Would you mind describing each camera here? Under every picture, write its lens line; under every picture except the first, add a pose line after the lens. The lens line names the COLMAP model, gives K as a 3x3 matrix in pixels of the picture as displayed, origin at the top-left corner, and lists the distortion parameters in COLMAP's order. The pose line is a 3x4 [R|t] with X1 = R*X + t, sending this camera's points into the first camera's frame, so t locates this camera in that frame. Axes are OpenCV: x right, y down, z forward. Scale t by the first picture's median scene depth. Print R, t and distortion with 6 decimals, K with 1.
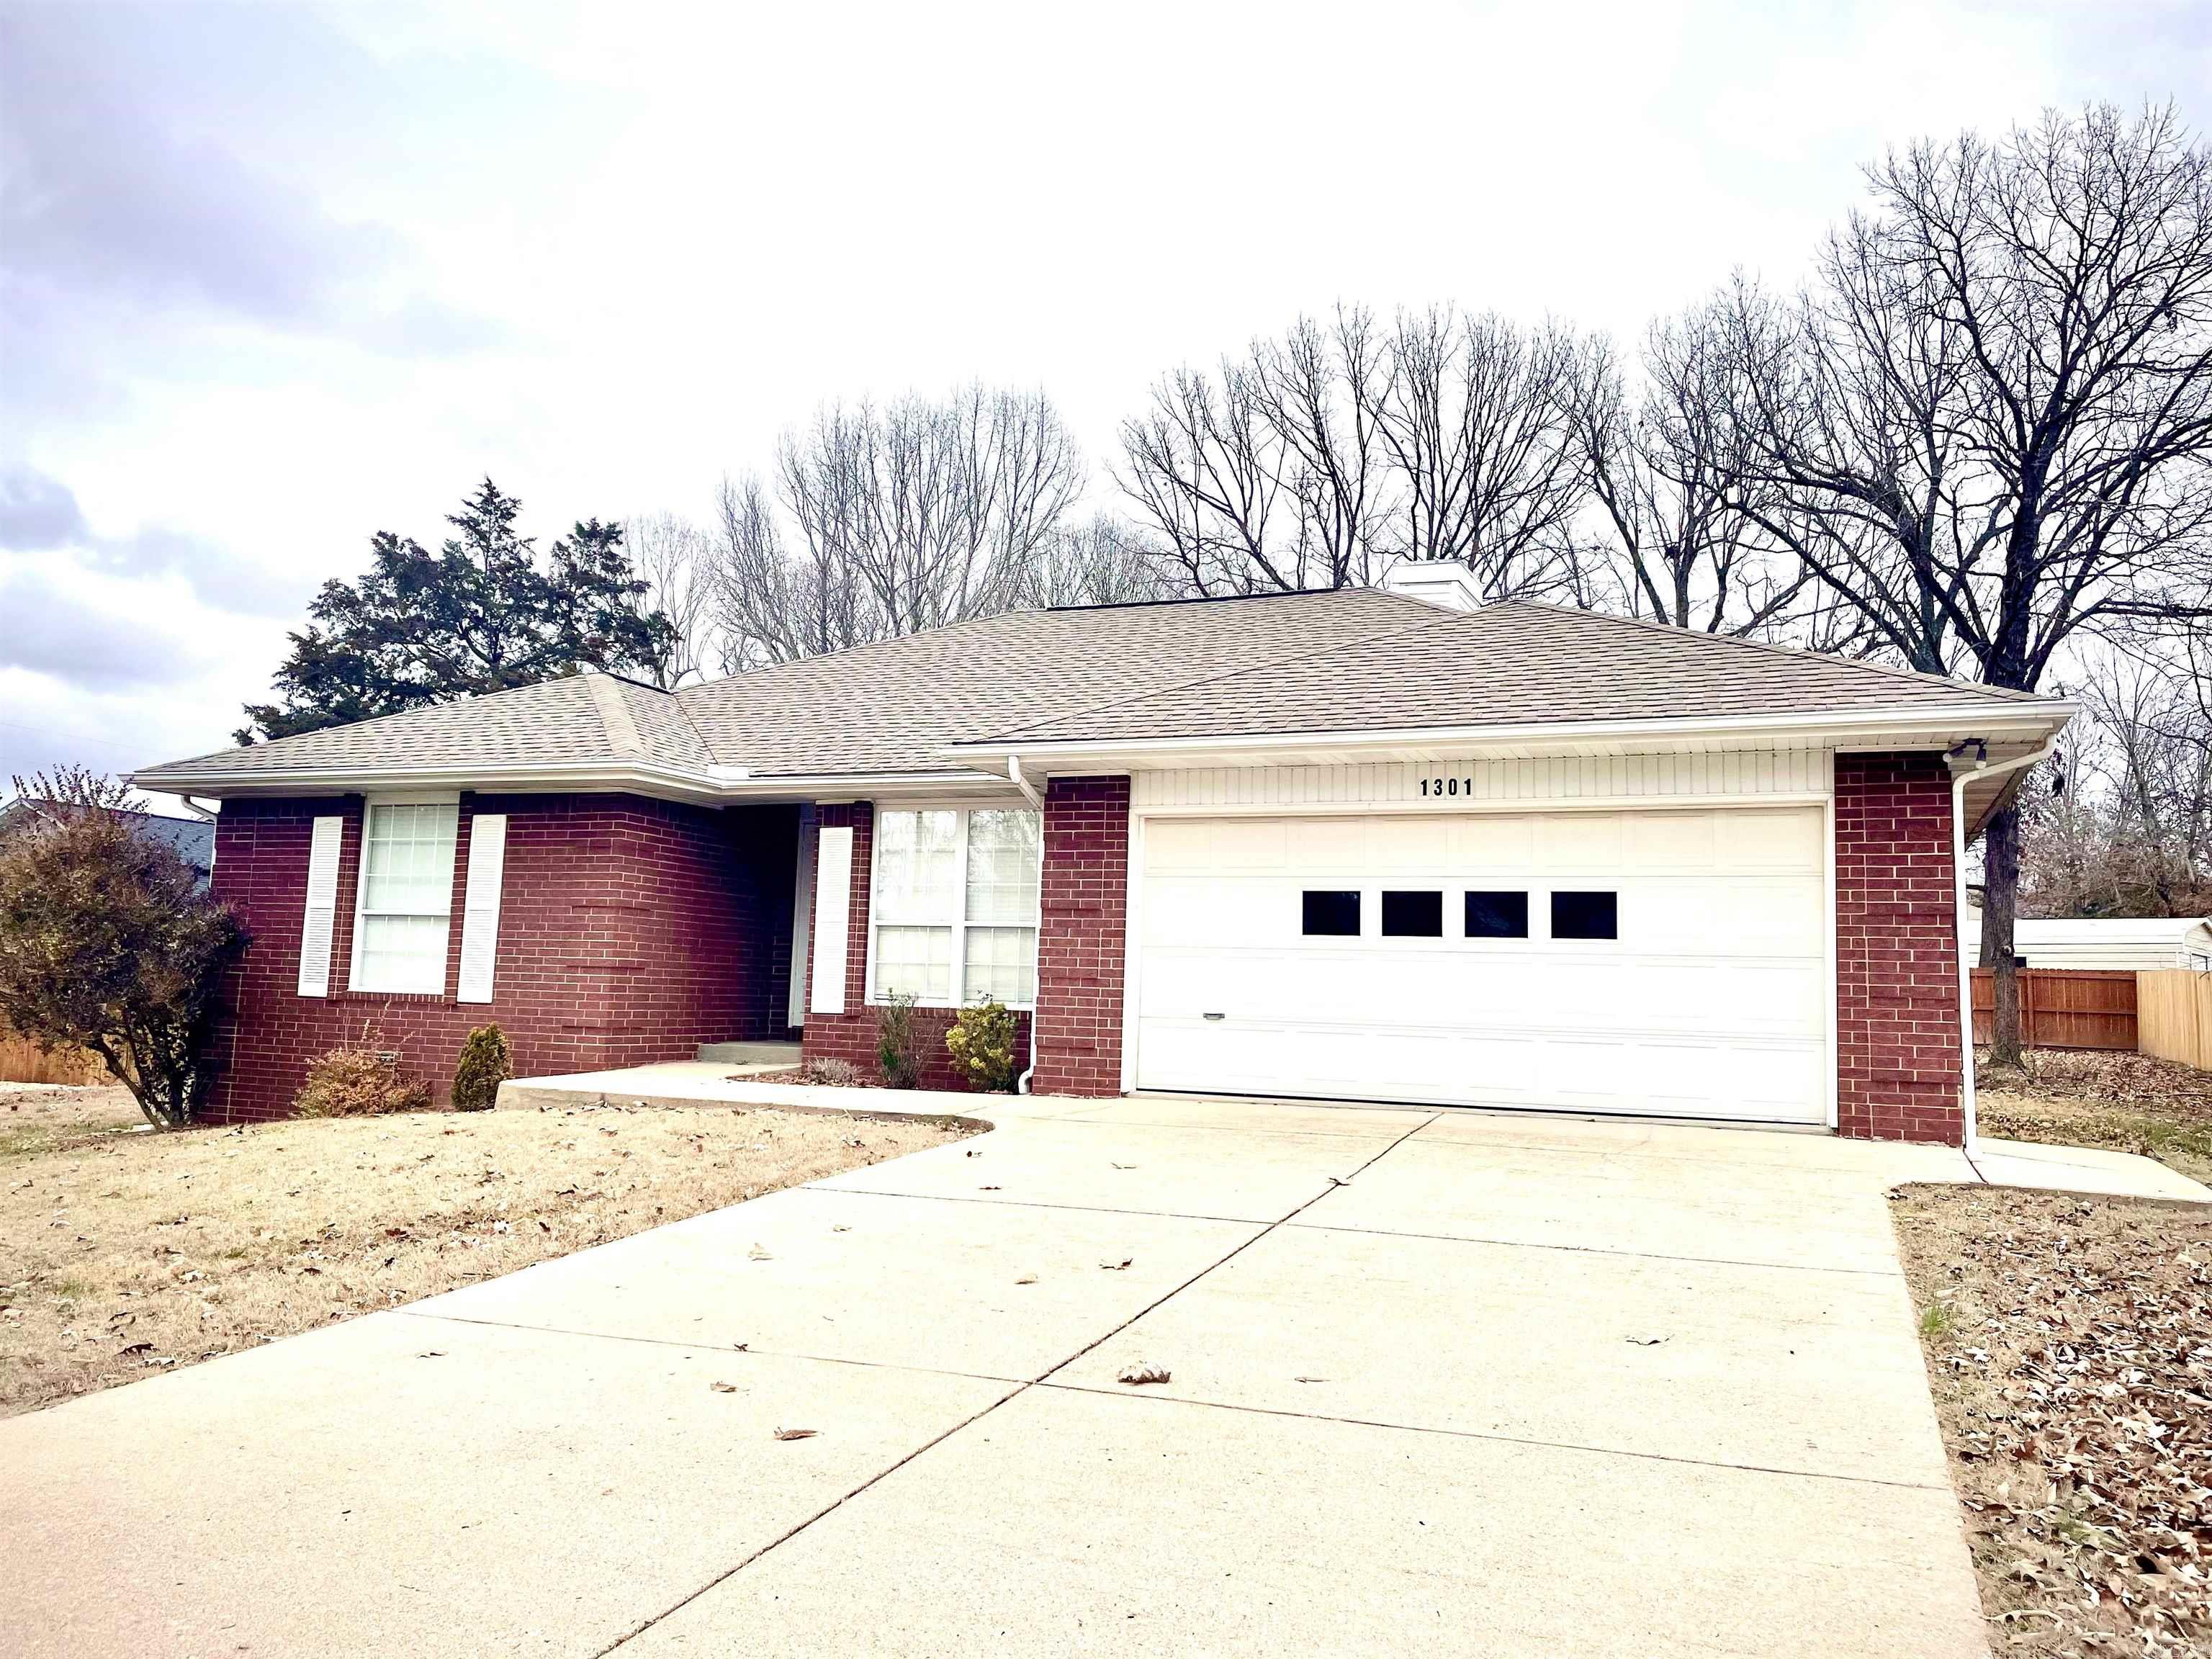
lens RADIAL K [[1679.7, 0, 1099.6], [0, 1679.7, 823.0], [0, 0, 1]] dist [0.121718, -0.177156]
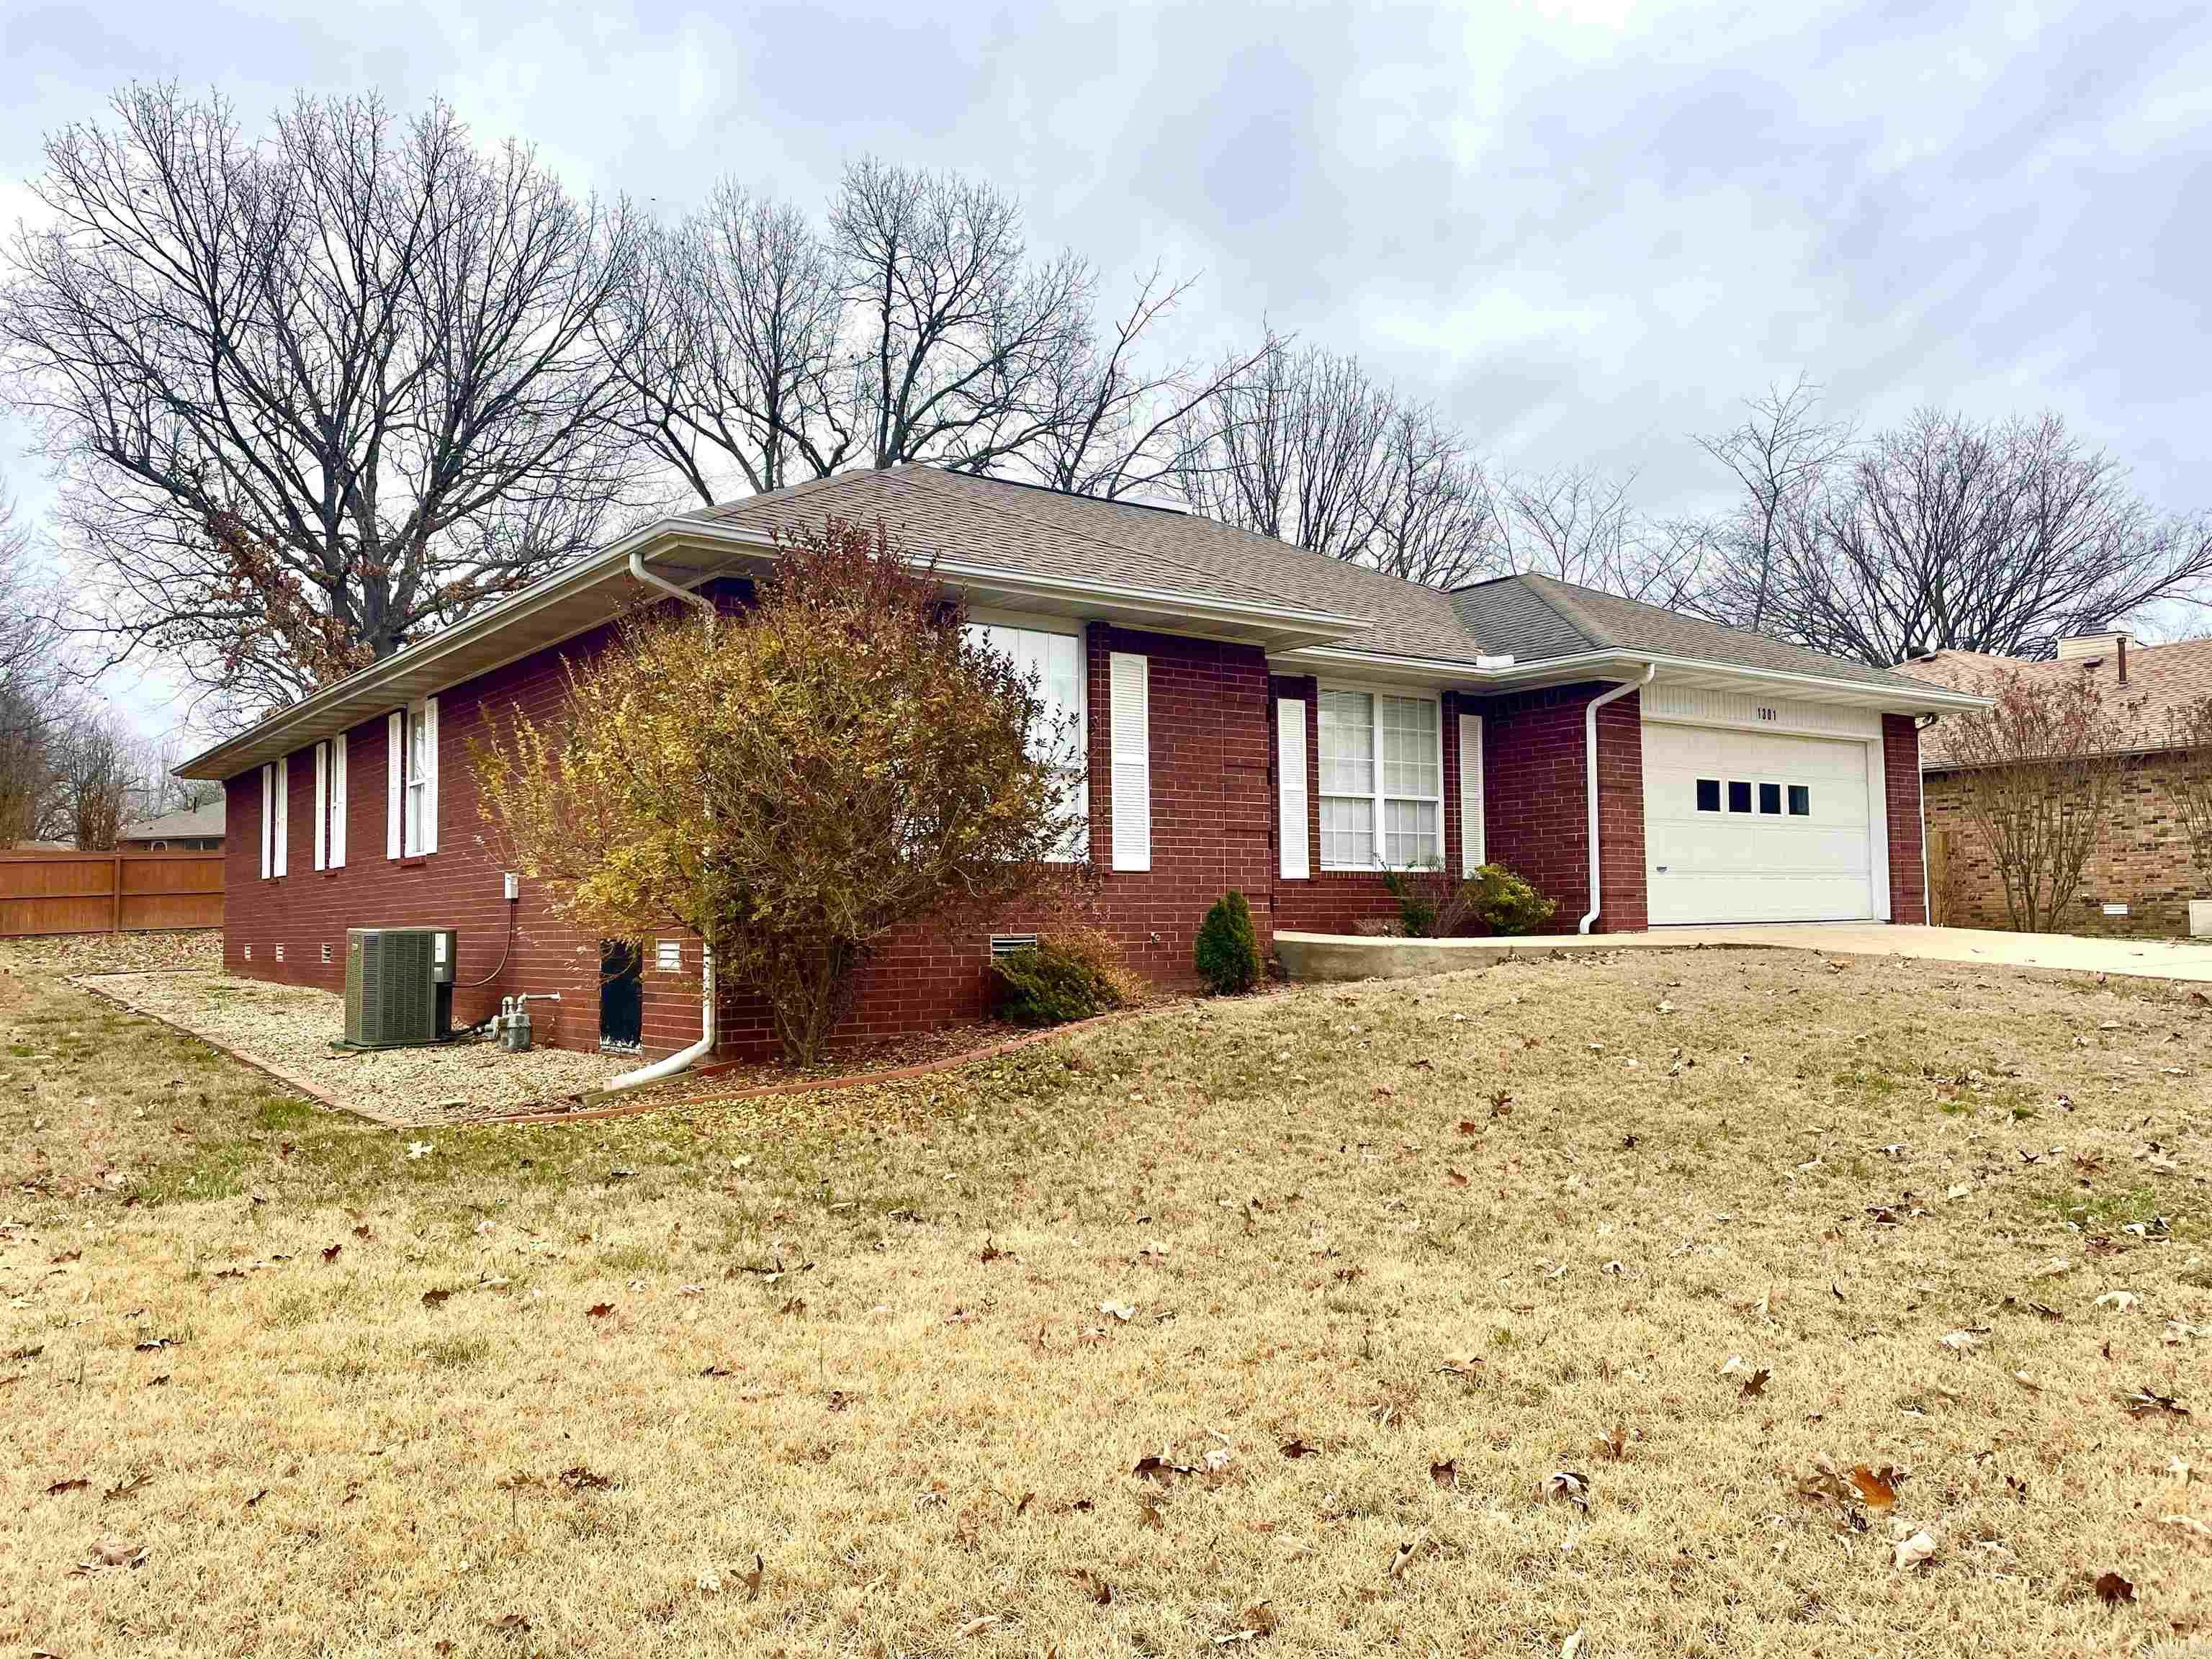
lens RADIAL K [[1679.7, 0, 1099.6], [0, 1679.7, 823.0], [0, 0, 1]] dist [0.121718, -0.177156]
pose [[0.499713, -0.001967, 0.866189, -1.323771], [-0.085694, 0.994979, 0.051697, 0.044399], [-0.861942, -0.100061, 0.497035, 0.690867]]
